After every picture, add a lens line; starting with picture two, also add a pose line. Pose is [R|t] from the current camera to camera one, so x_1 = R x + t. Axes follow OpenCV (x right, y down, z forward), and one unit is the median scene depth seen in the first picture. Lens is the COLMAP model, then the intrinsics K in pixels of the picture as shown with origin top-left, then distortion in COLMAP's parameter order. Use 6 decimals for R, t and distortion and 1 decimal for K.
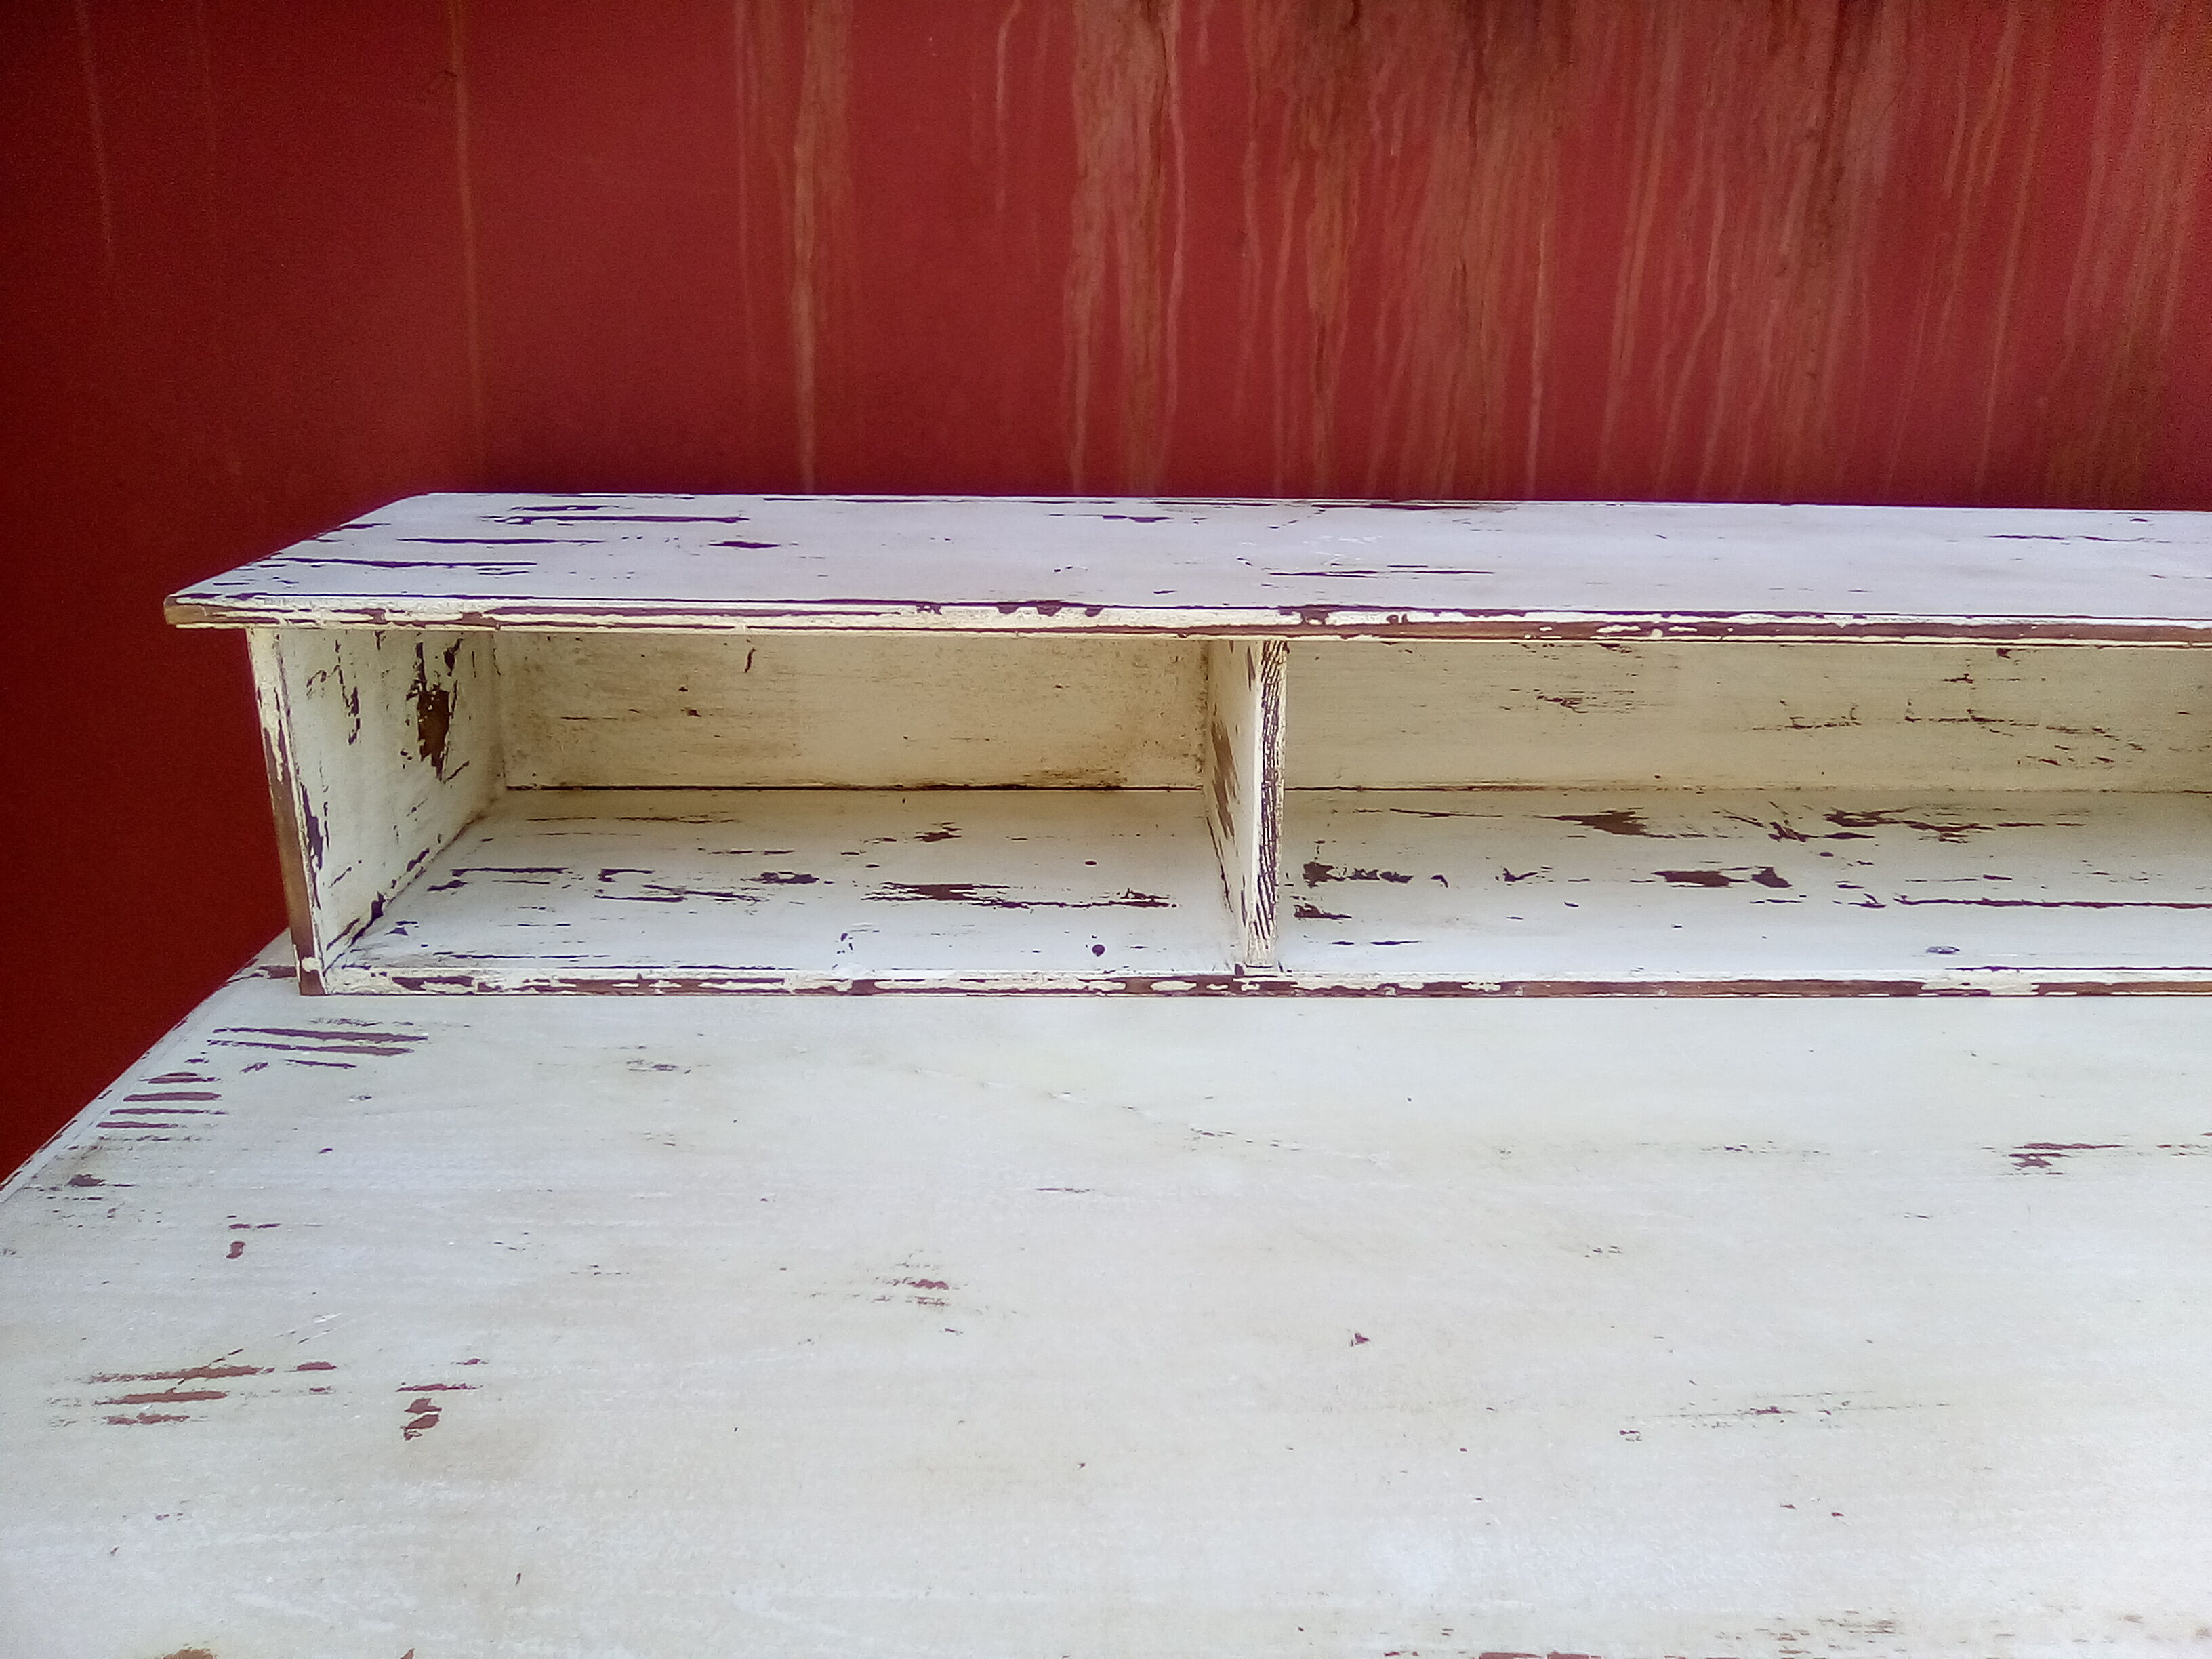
lens RADIAL K [[1743.4, 0, 1132.6], [0, 1743.4, 843.1], [0, 0, 1]] dist [-0.049775, 0.035114]
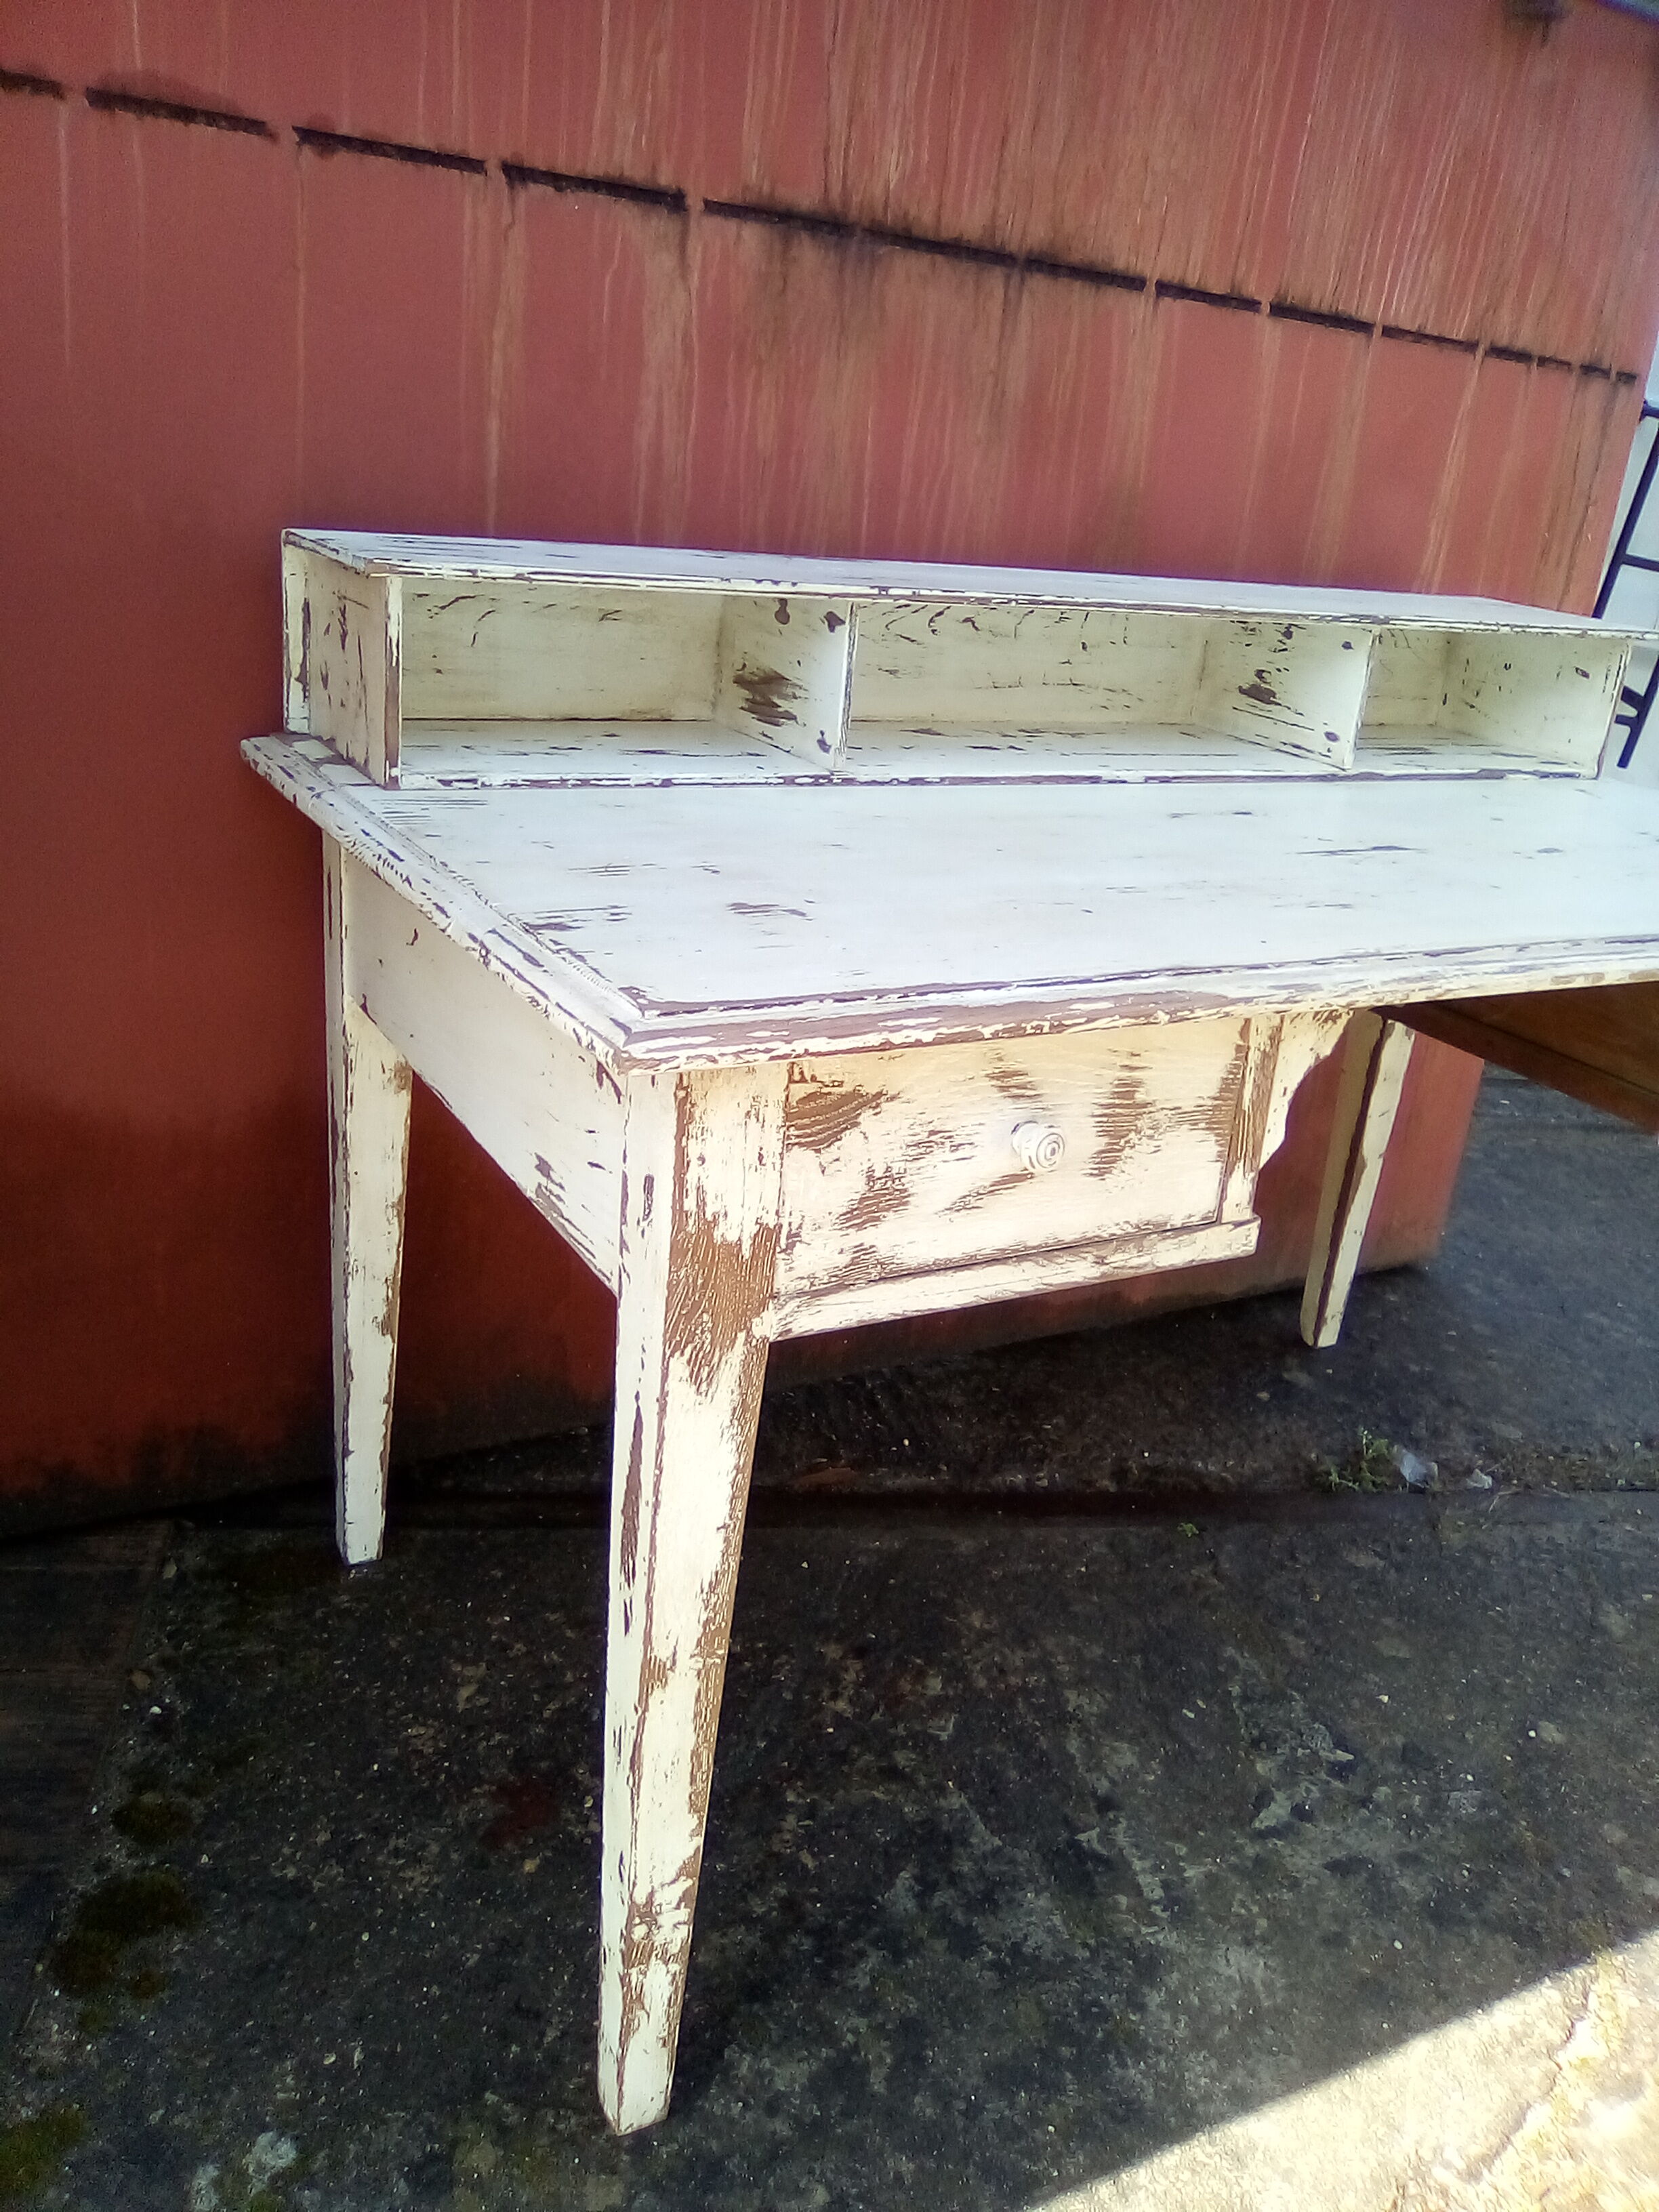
lens RADIAL K [[1743.4, 0, 820.2], [0, 1743.4, 1140.9], [0, 0, 1]] dist [-0.049775, 0.035114]
pose [[0.890376, -0.108722, 0.442052, -0.736925], [0.078137, 0.993150, 0.086881, 0.264849], [-0.448470, -0.042816, 0.892772, -0.691121]]
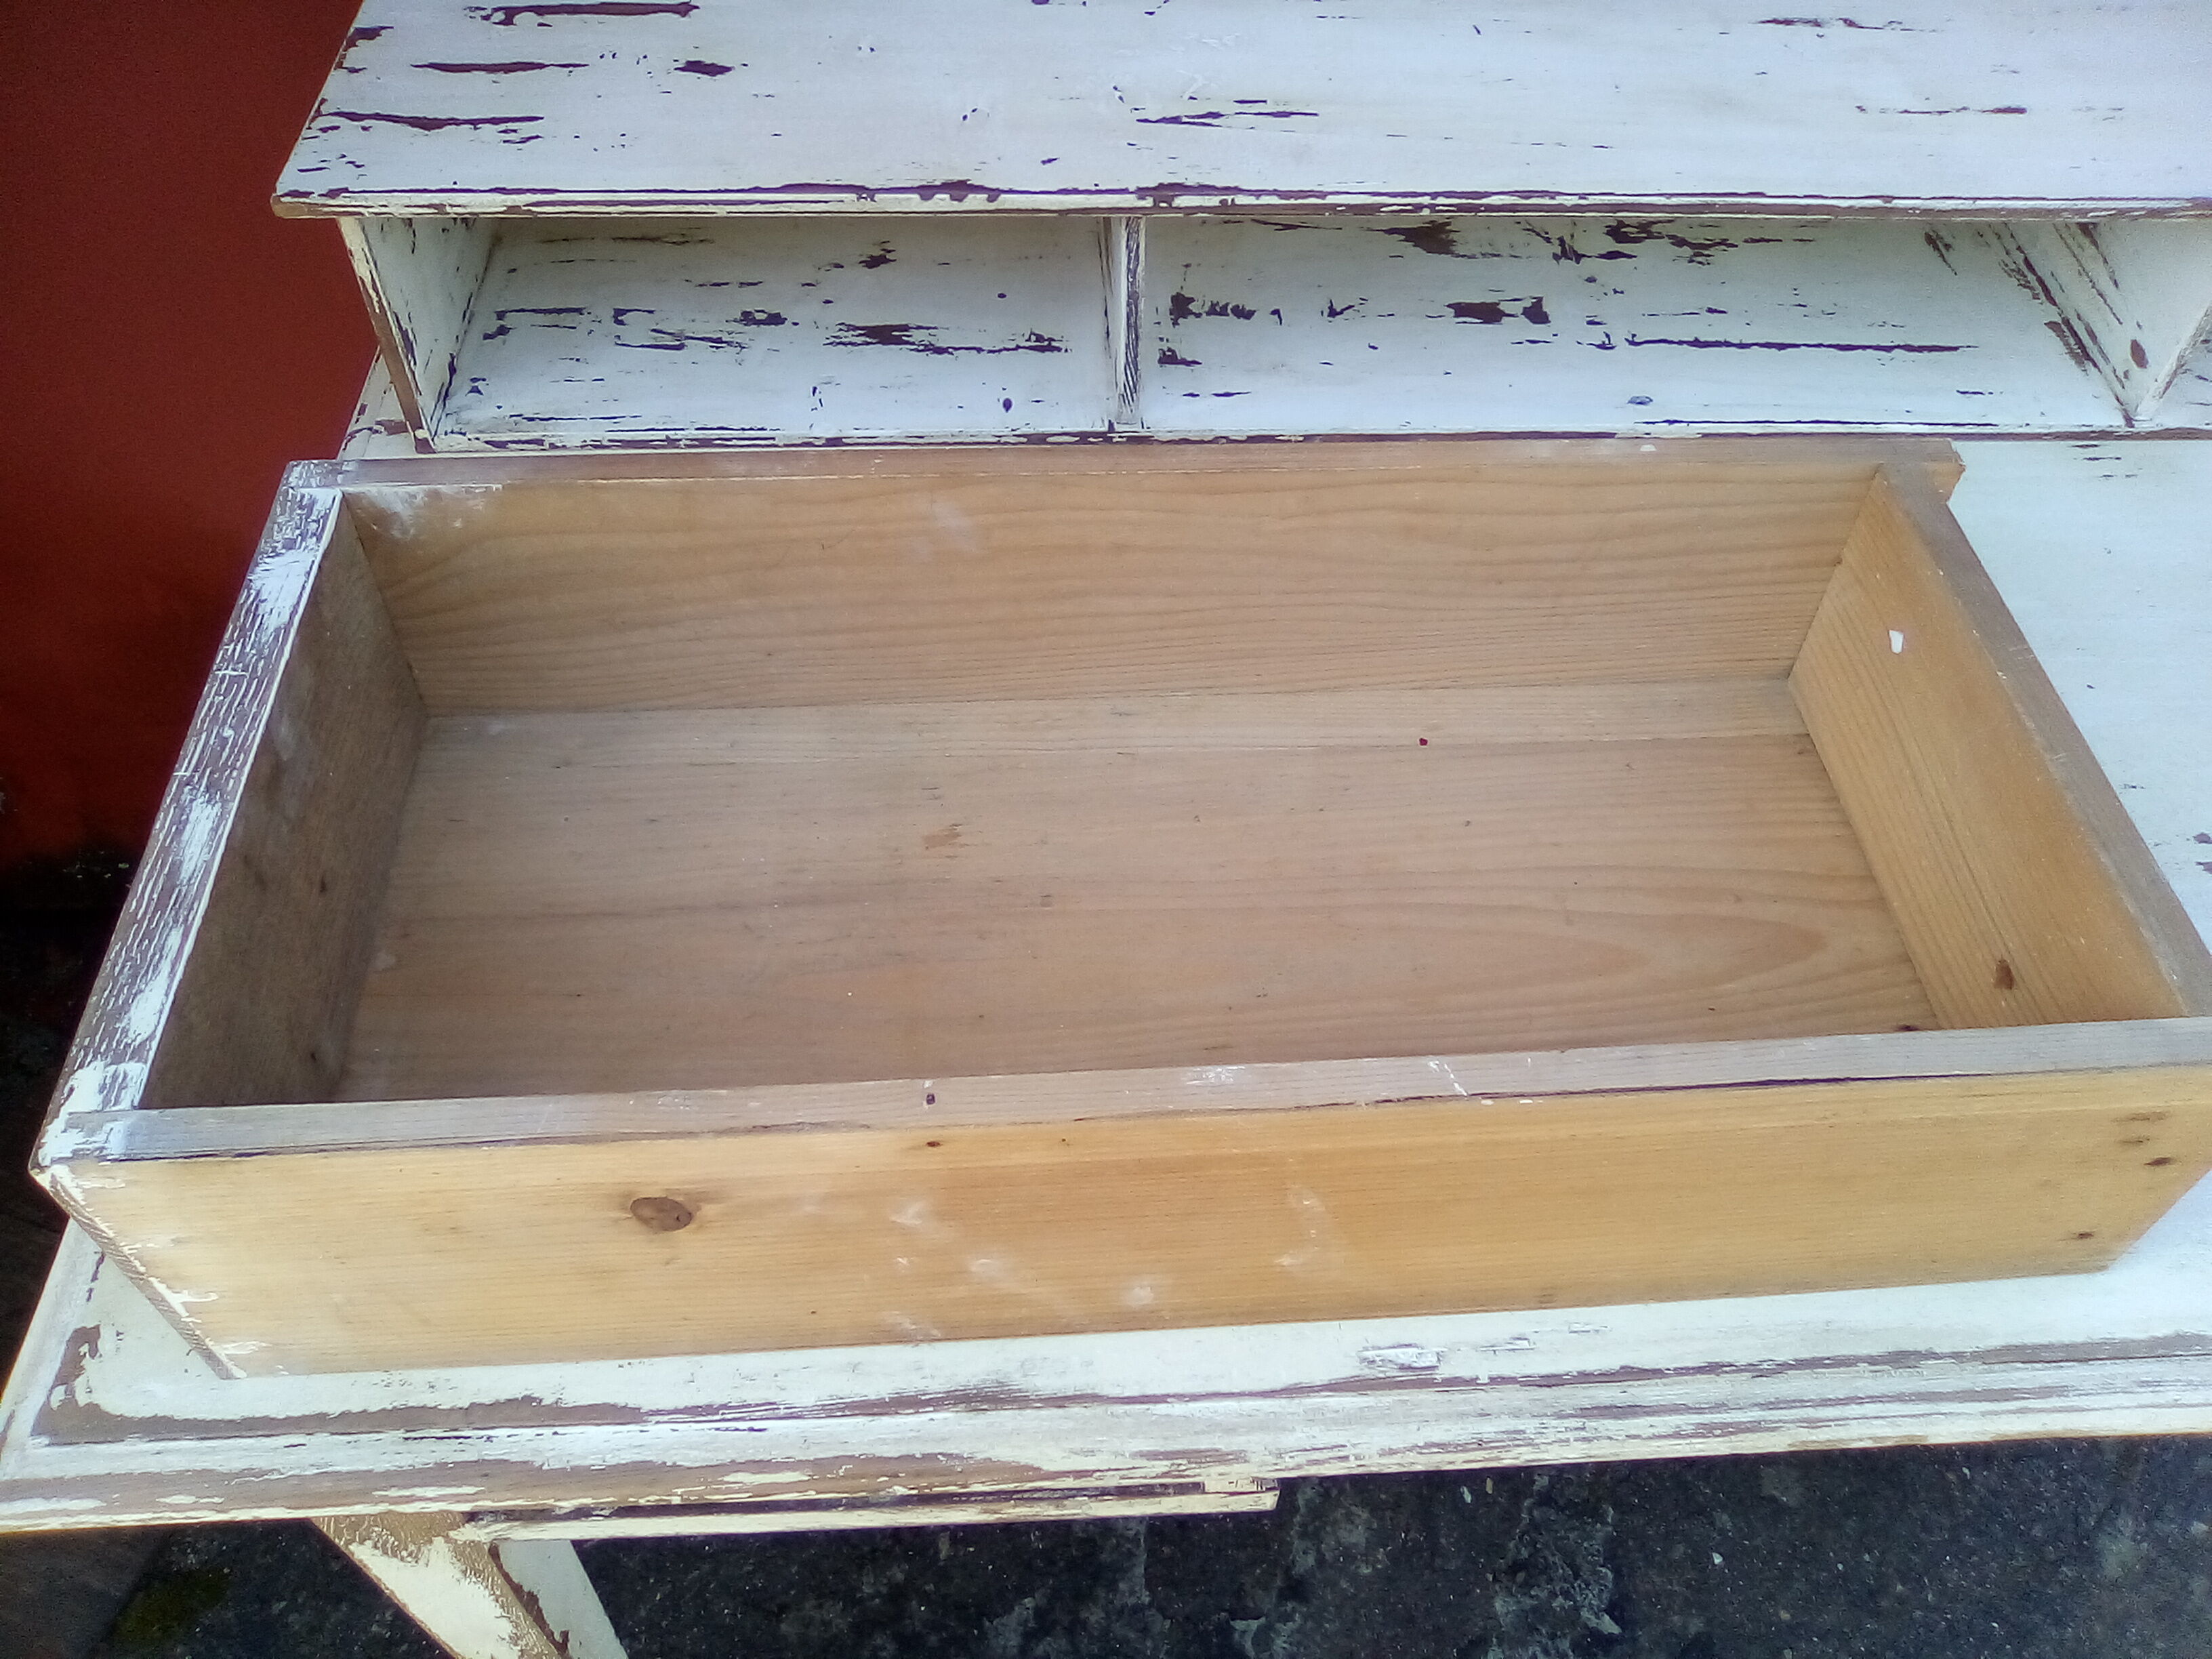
lens RADIAL K [[1743.4, 0, 1131.7], [0, 1743.4, 847.8], [0, 0, 1]] dist [-0.049775, 0.035114]
pose [[0.999555, -0.006774, 0.029059, 0.028890], [-0.009696, 0.847305, 0.531018, -0.298241], [-0.028219, -0.531064, 0.846862, -0.260094]]
